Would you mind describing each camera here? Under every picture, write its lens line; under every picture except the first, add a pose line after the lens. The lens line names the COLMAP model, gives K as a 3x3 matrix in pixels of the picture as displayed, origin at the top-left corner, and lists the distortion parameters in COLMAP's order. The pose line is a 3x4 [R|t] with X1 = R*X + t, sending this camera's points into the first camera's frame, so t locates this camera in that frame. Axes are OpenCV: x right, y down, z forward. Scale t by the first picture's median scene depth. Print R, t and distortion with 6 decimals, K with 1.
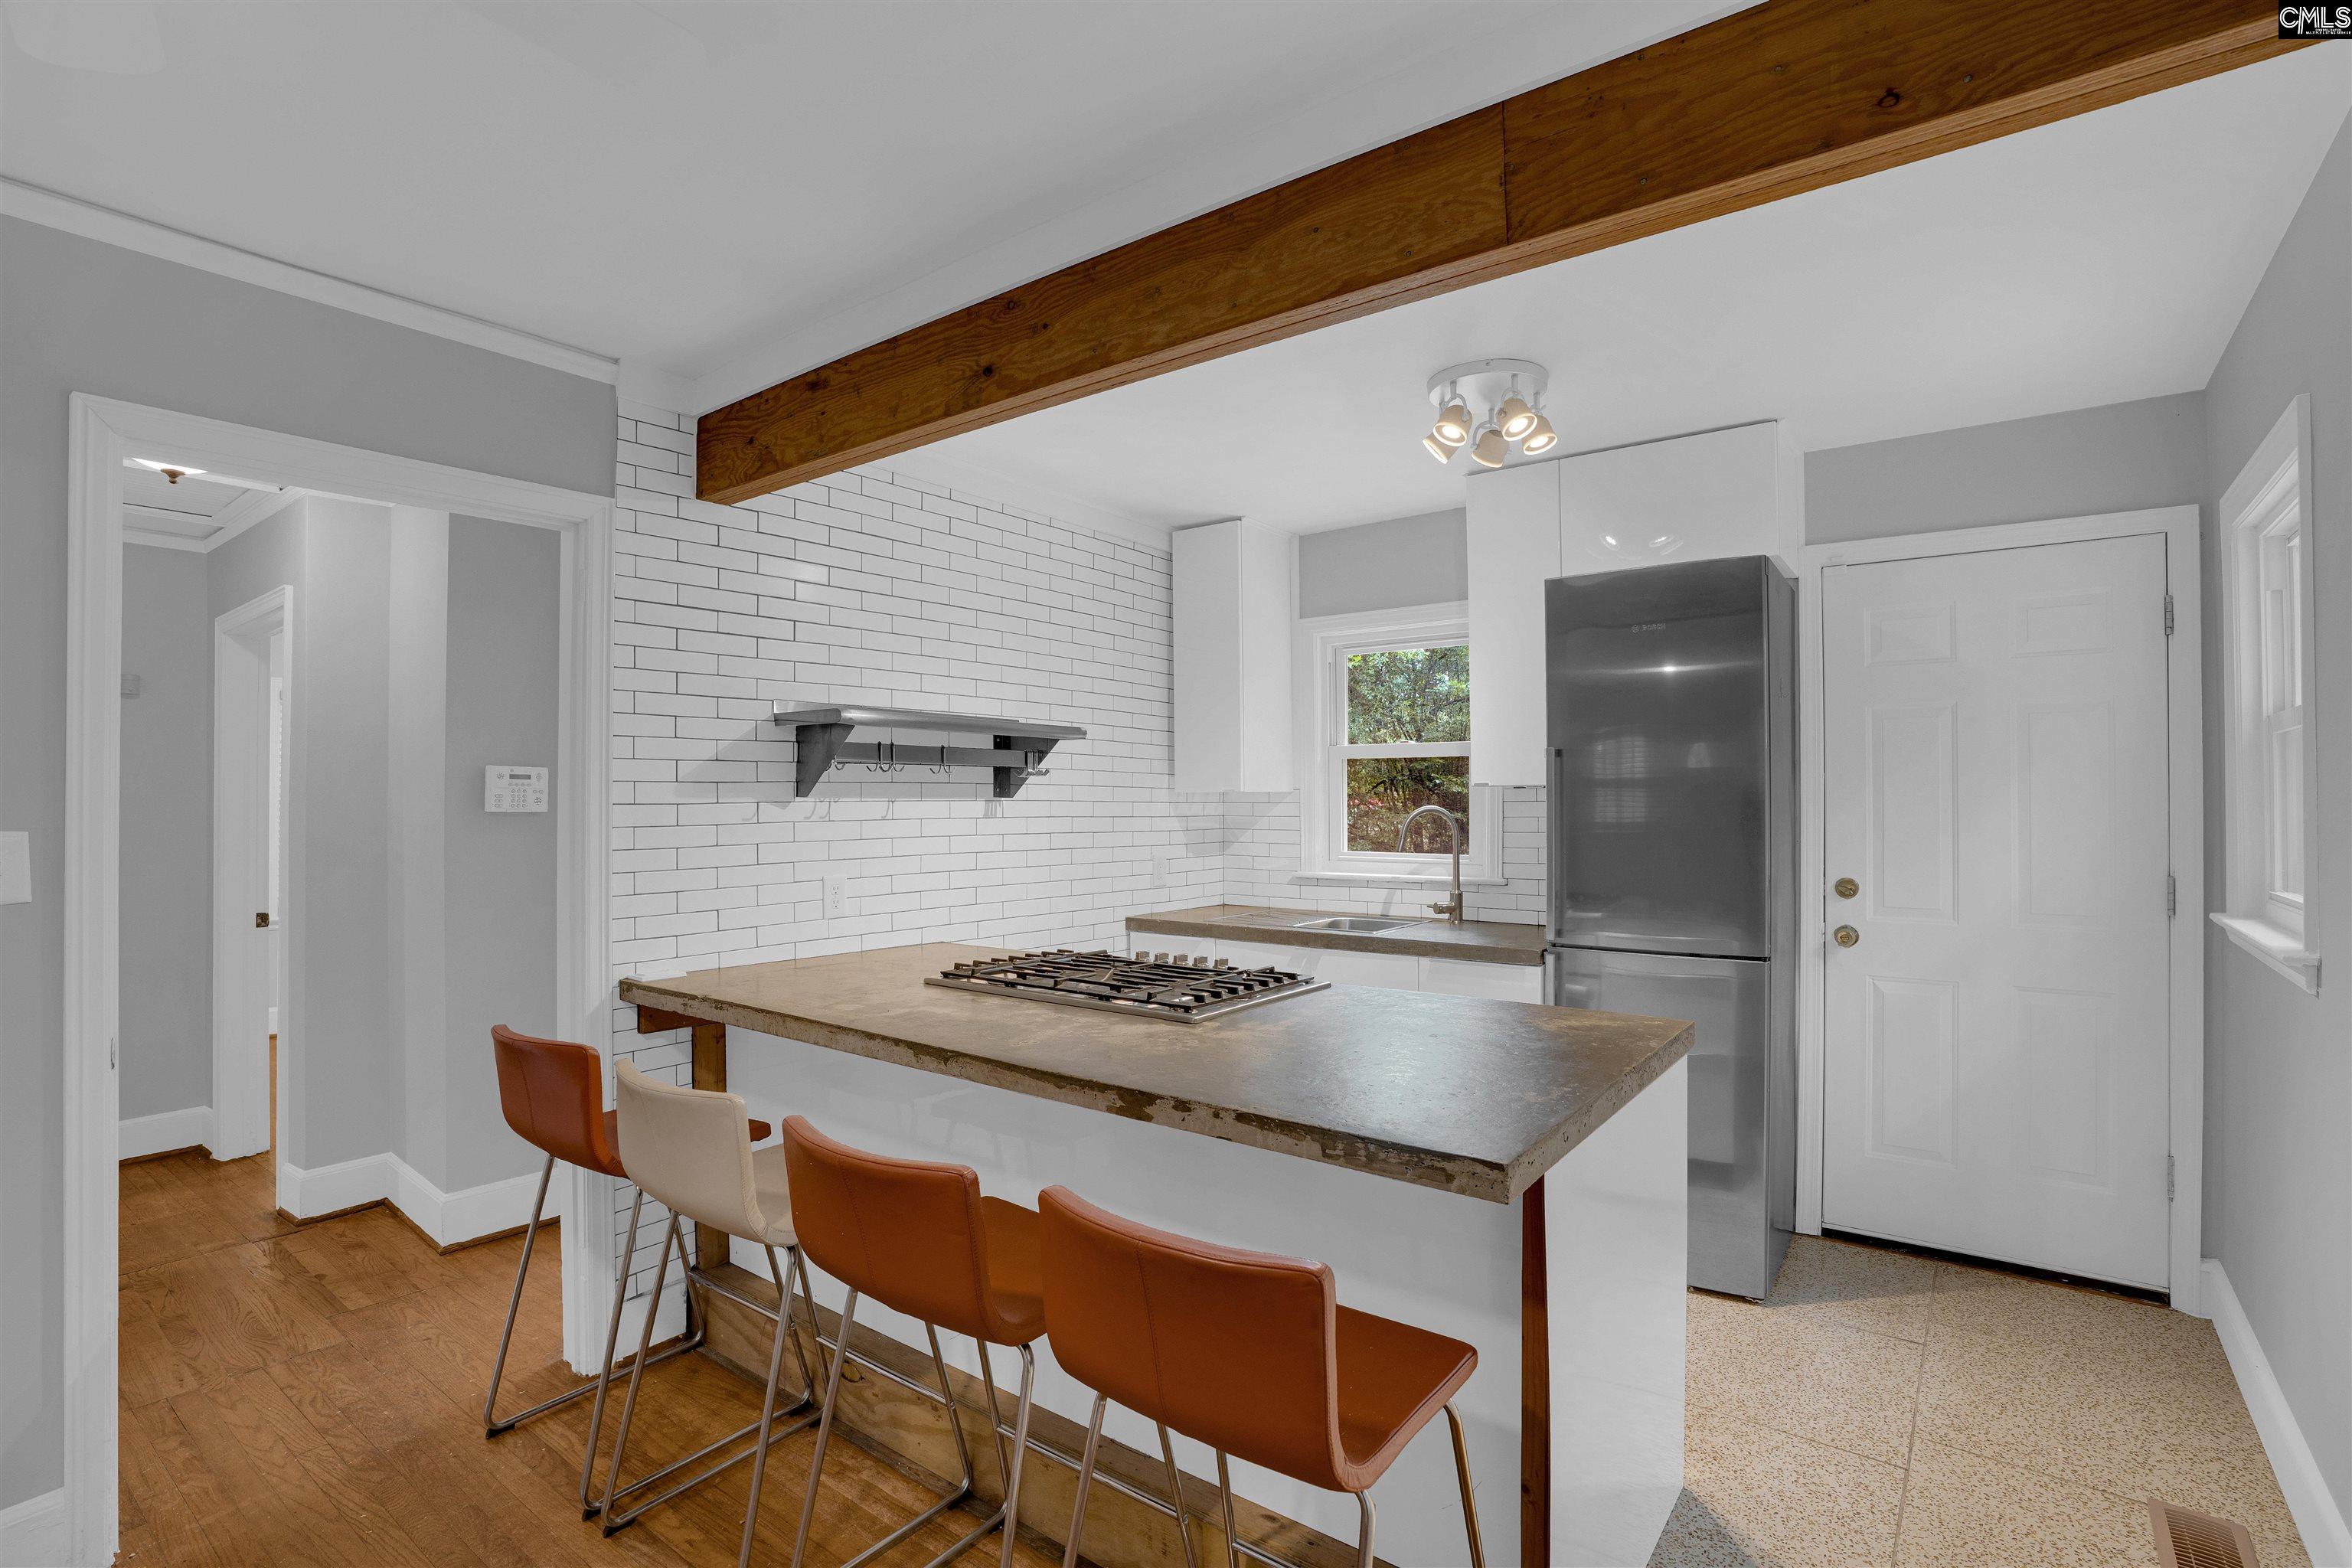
lens RADIAL K [[1098.6, 0, 1166.6], [0, 1098.6, 799.5], [0, 0, 1]] dist [-0.065656, 0.022564]
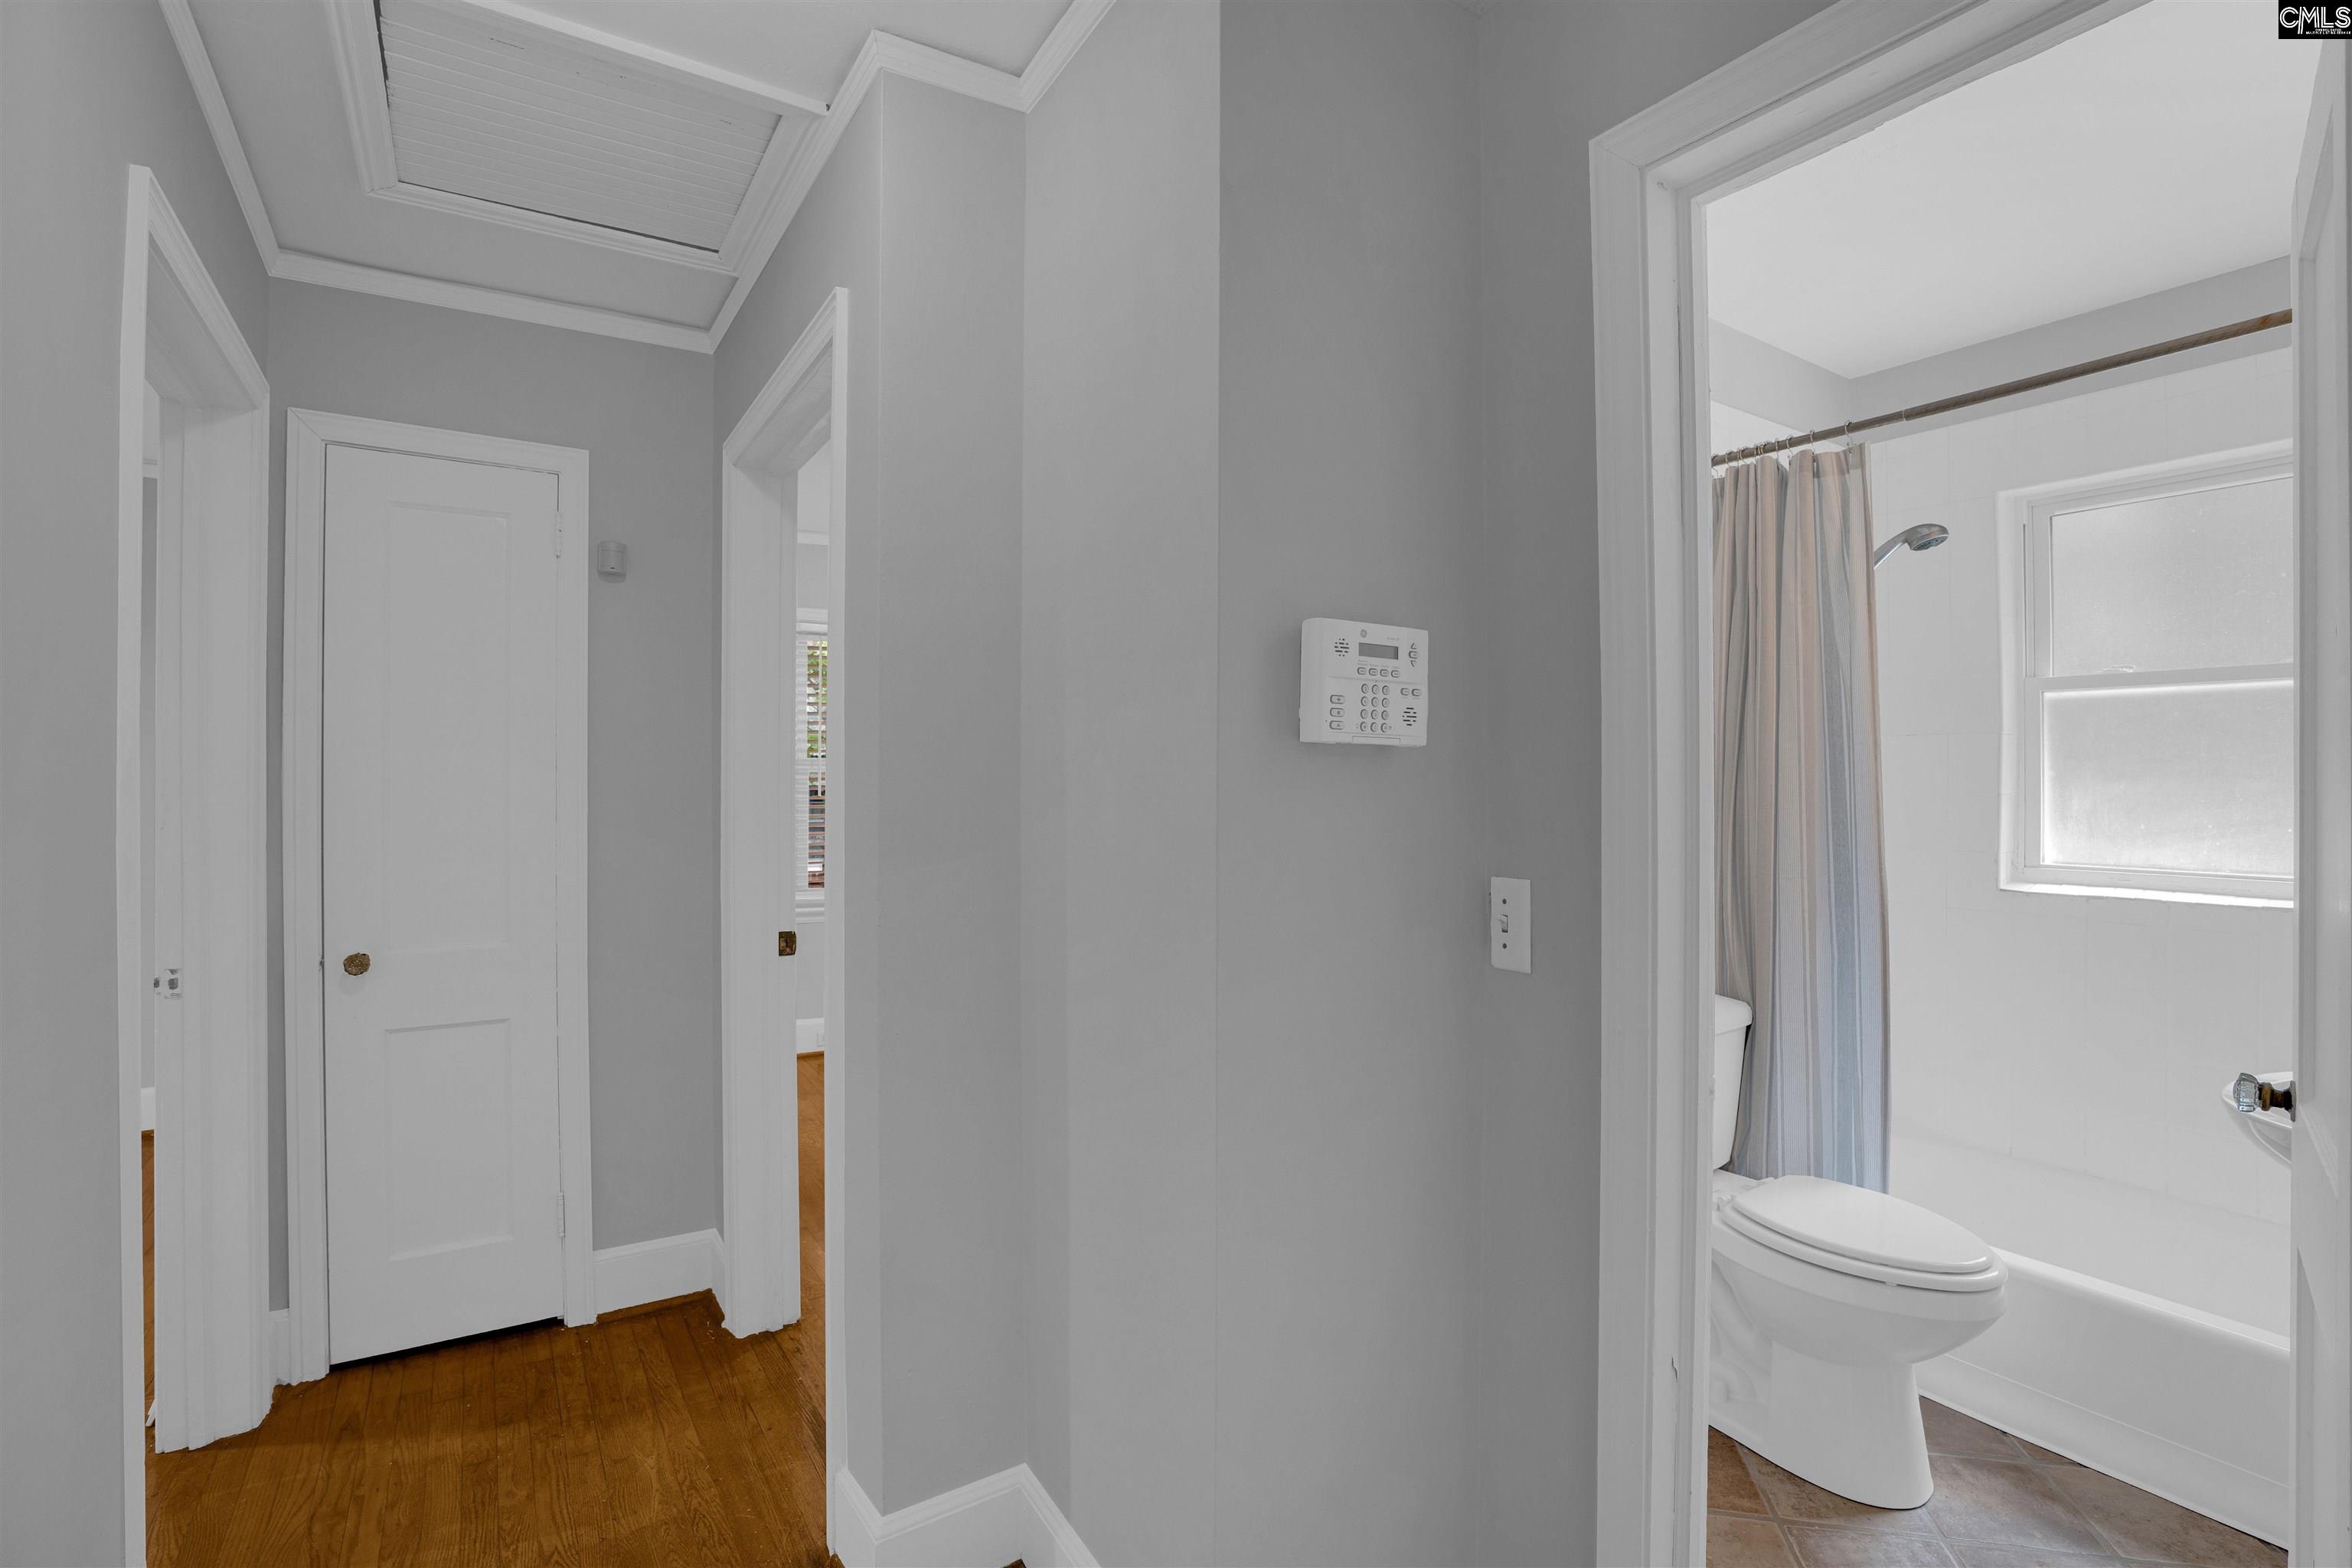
lens RADIAL K [[1098.6, 0, 1172.0], [0, 1098.6, 785.6], [0, 0, 1]] dist [-0.065656, 0.022564]
pose [[0.937708, -0.001214, -0.347423, -0.507749], [0.003216, 0.999981, 0.005184, 0.022997], [0.347410, -0.005978, 0.937694, 0.579680]]
